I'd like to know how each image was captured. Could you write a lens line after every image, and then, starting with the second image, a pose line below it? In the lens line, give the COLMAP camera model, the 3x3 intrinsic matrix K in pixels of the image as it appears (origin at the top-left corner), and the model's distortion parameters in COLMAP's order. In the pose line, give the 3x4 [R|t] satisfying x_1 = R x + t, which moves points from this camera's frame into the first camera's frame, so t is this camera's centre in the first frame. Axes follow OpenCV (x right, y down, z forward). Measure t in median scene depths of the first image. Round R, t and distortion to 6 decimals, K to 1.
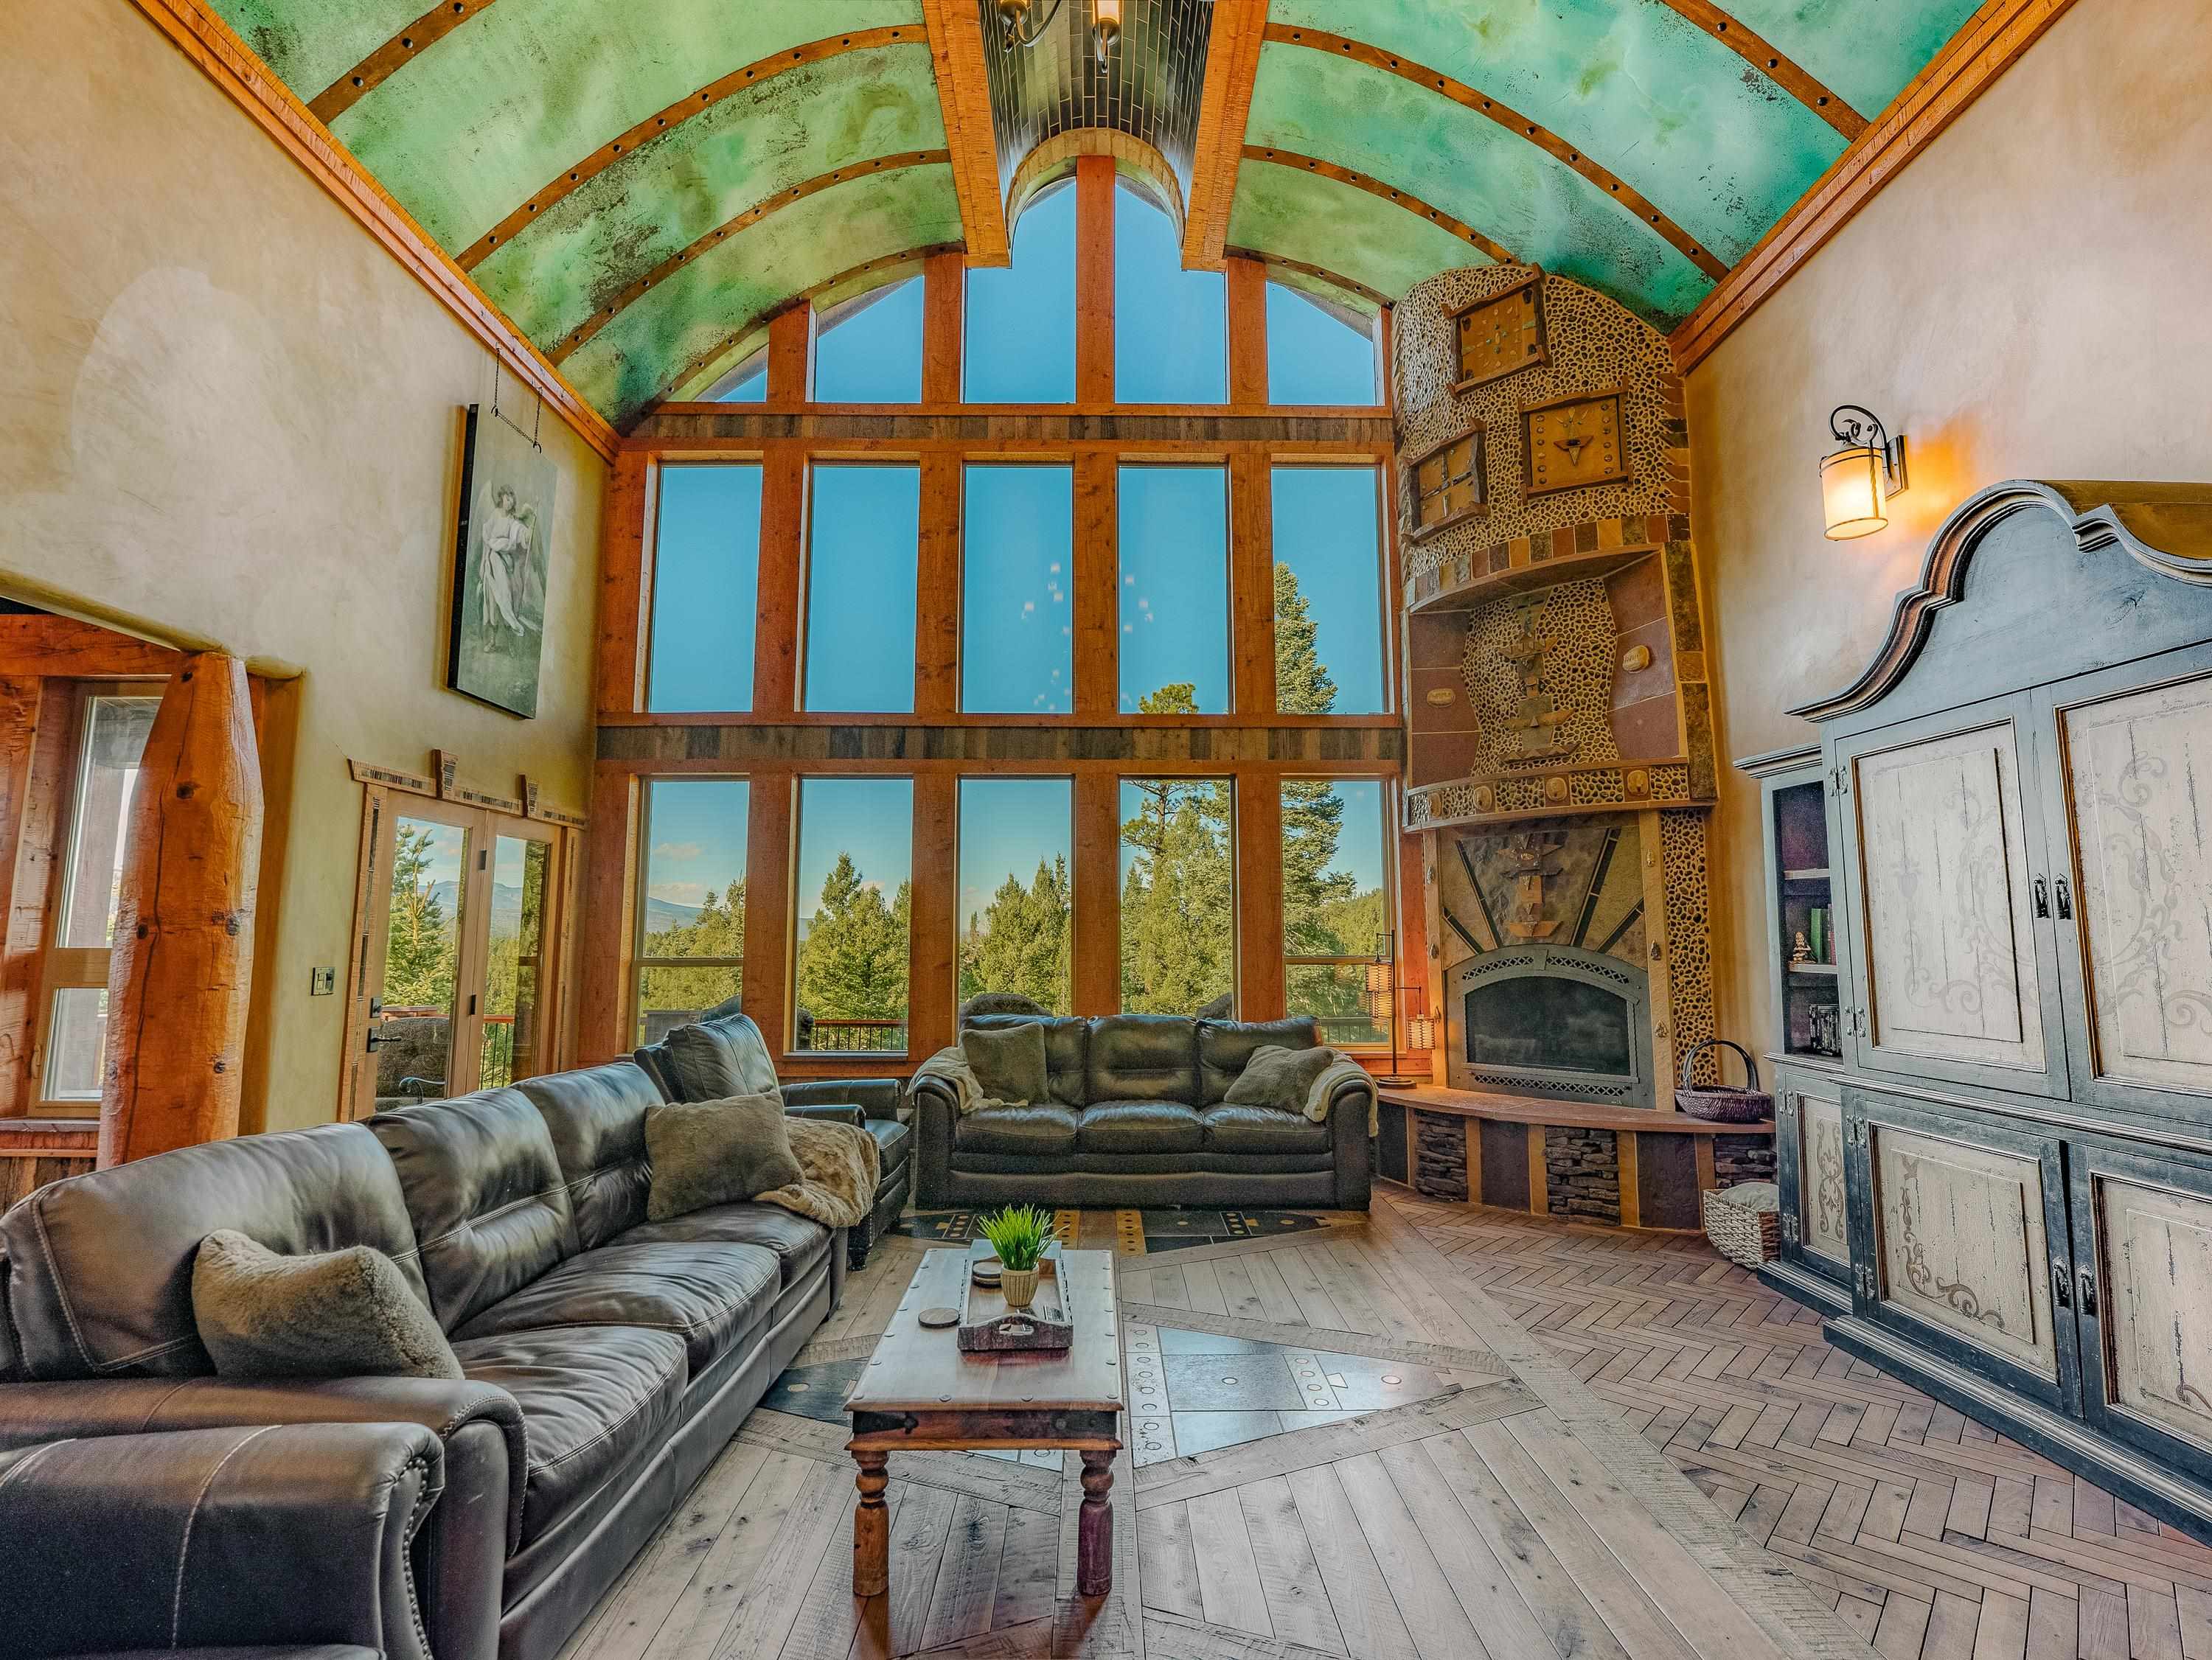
lens RADIAL K [[1012.9, 0, 1110.7], [0, 1012.9, 830.4], [0, 0, 1]] dist [-0.024221, 0.003482]
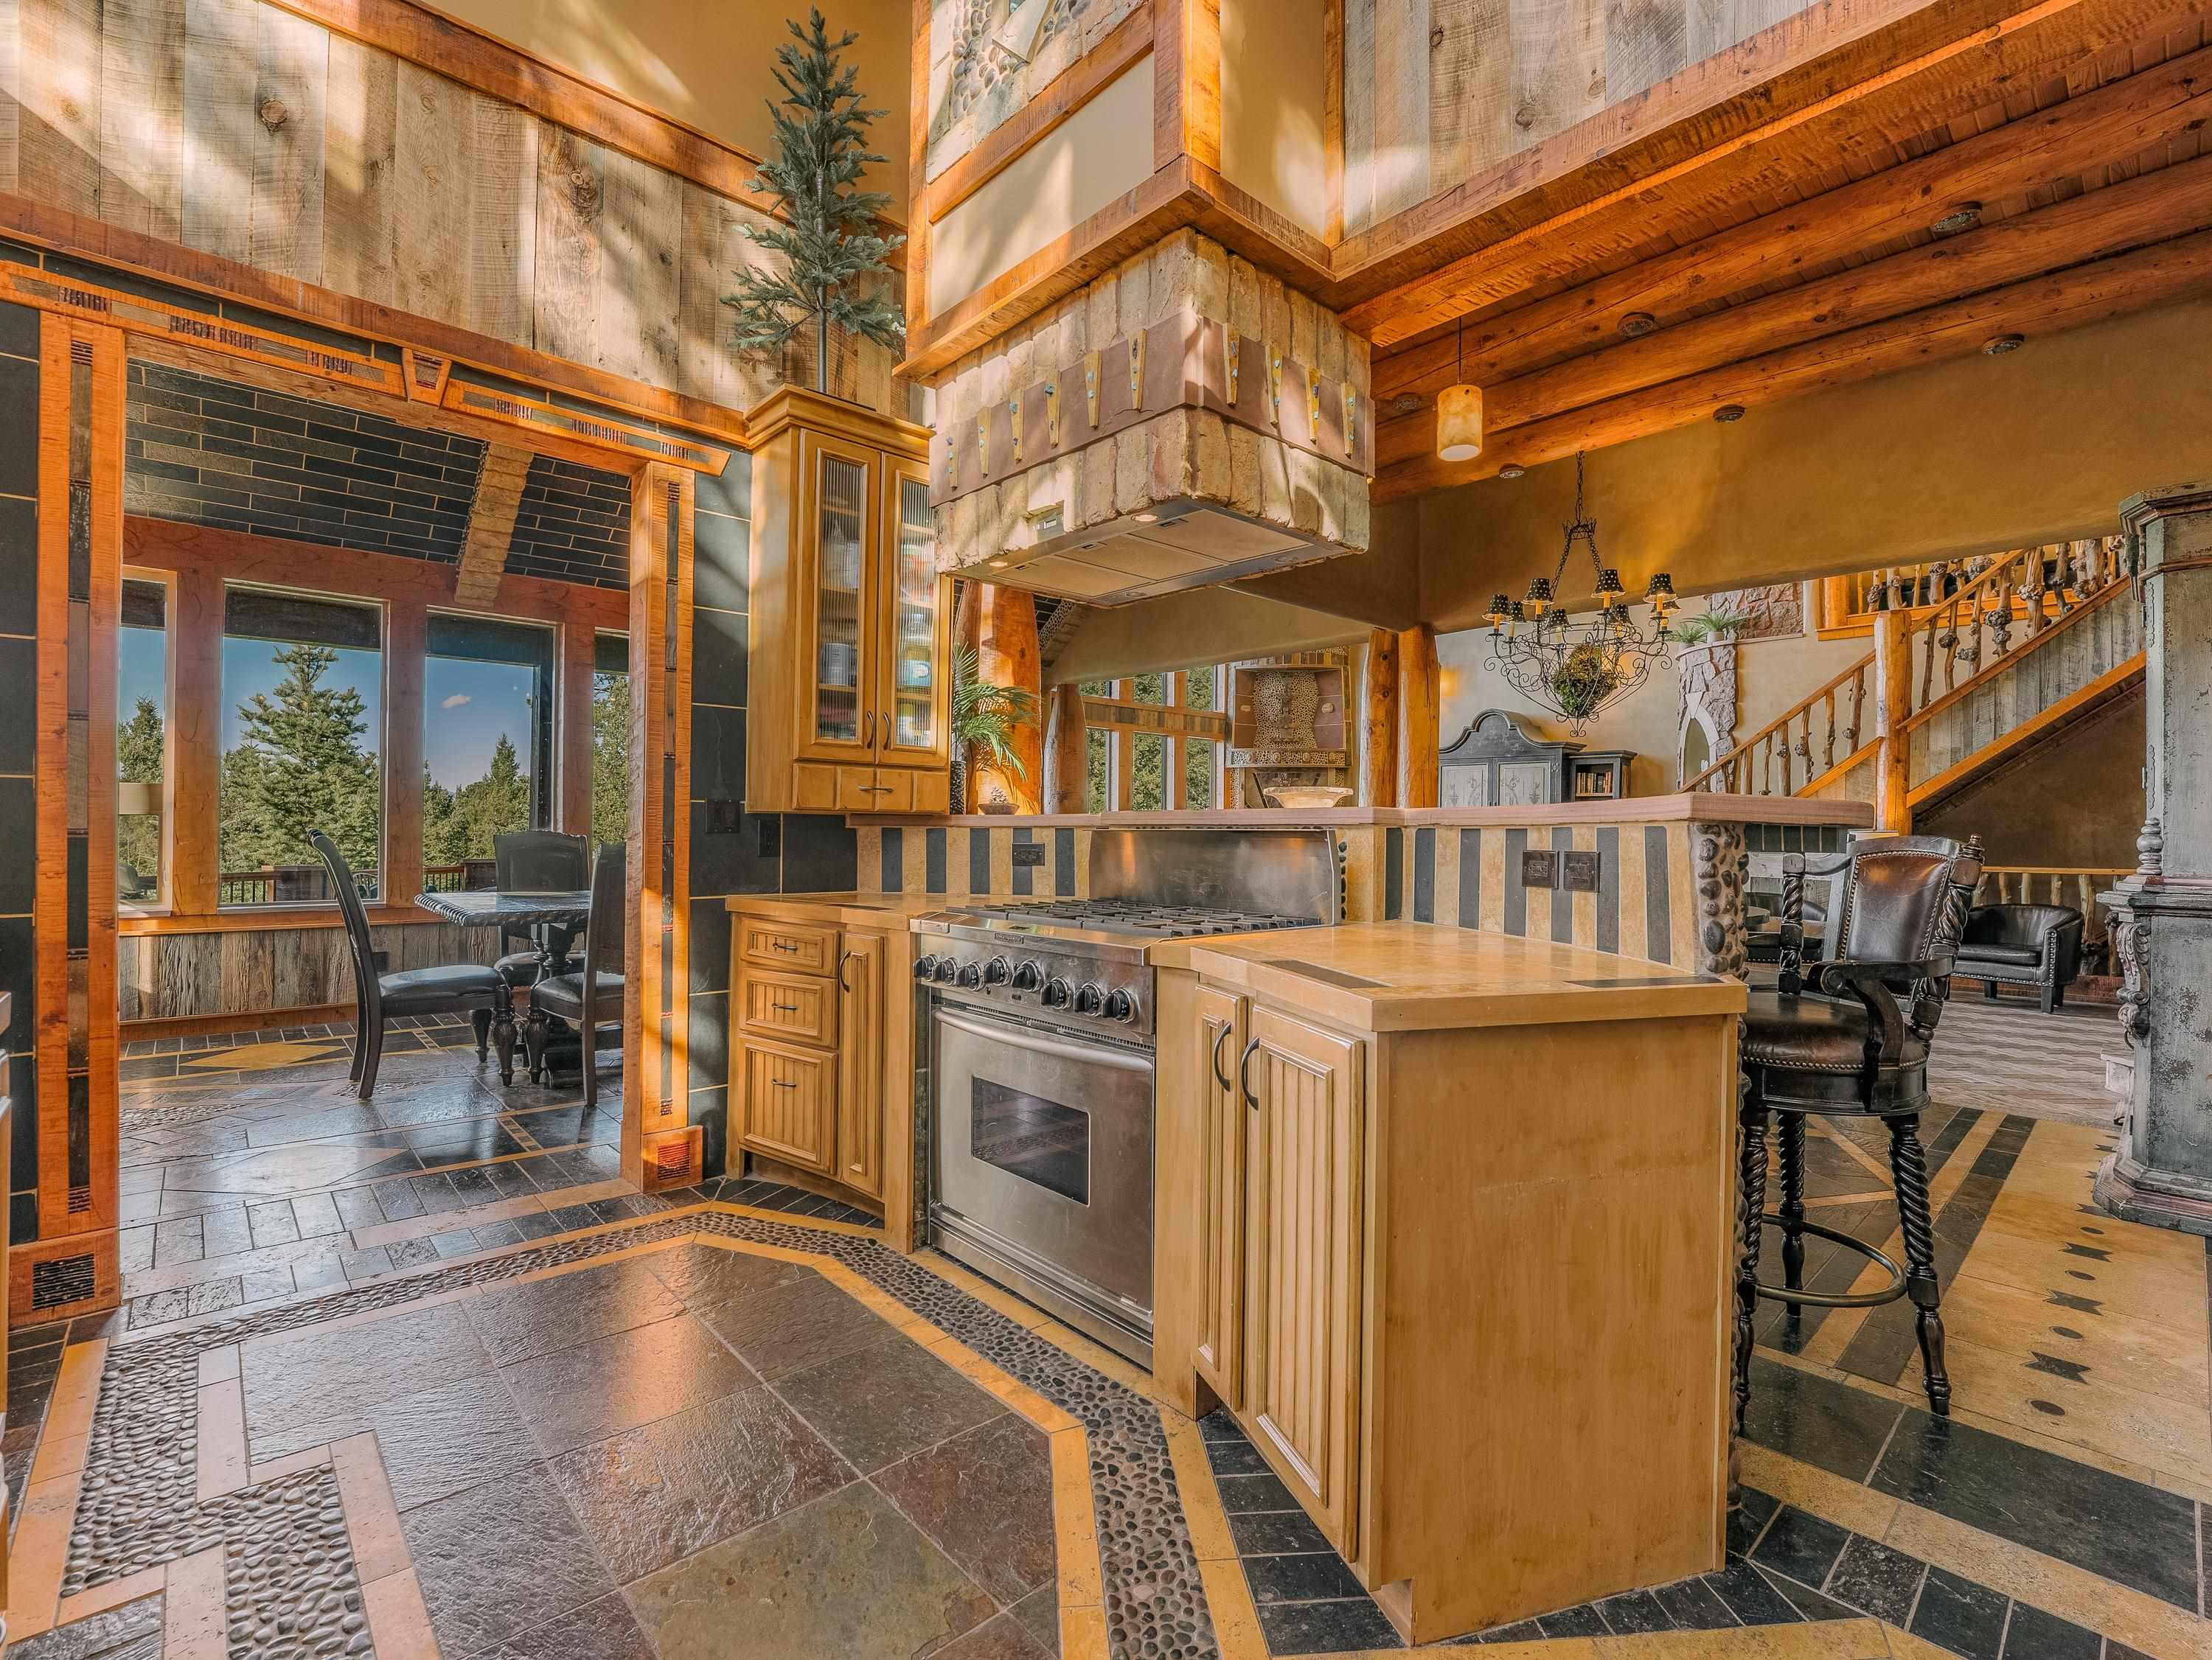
lens RADIAL K [[1012.9, 0, 1108.8], [0, 1012.9, 828.4], [0, 0, 1]] dist [-0.024221, 0.003482]
pose [[0.745170, 0.010398, 0.666794, -3.207808], [-0.084887, 0.993224, 0.079377, -0.045191], [-0.661450, -0.115751, 0.741003, -1.157000]]
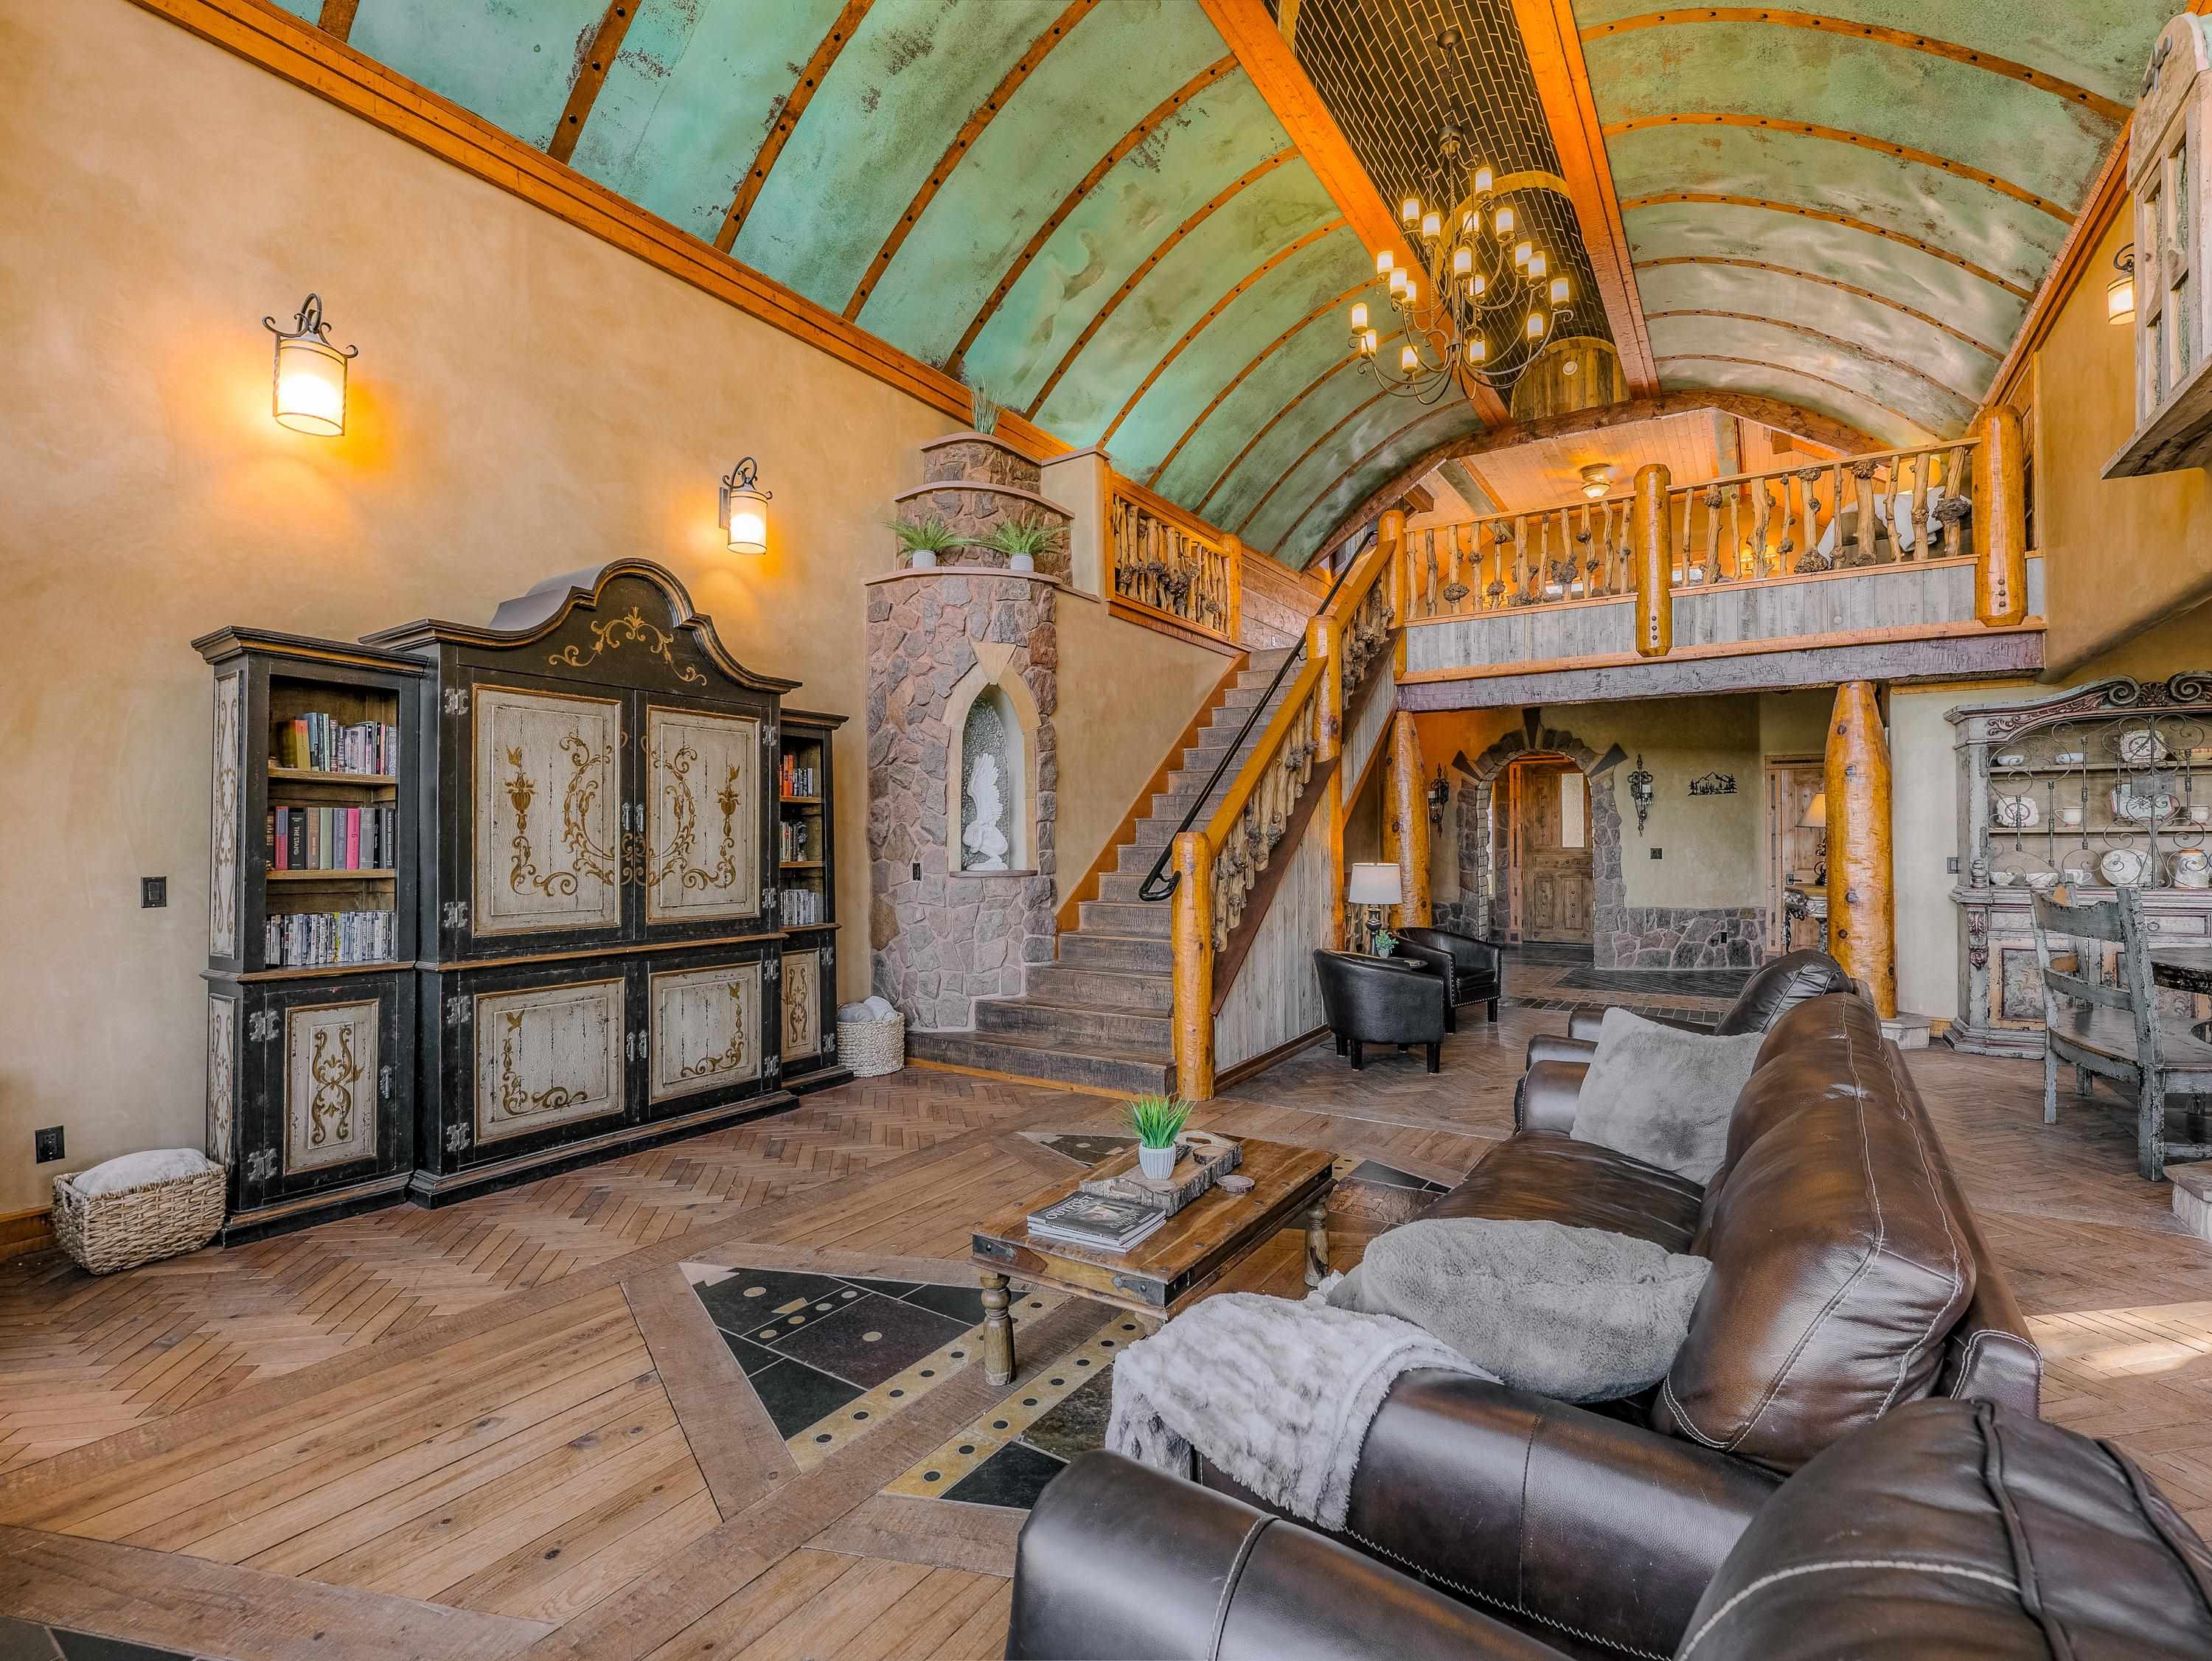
lens RADIAL K [[1013.0, 0, 1108.5], [0, 1013.0, 834.9], [0, 0, 1]] dist [-0.024221, 0.003482]
pose [[-0.831281, 0.011784, 0.555728, -0.632382], [-0.051576, 0.993827, -0.098223, 0.216493], [-0.553455, -0.110313, -0.825542, 1.915205]]
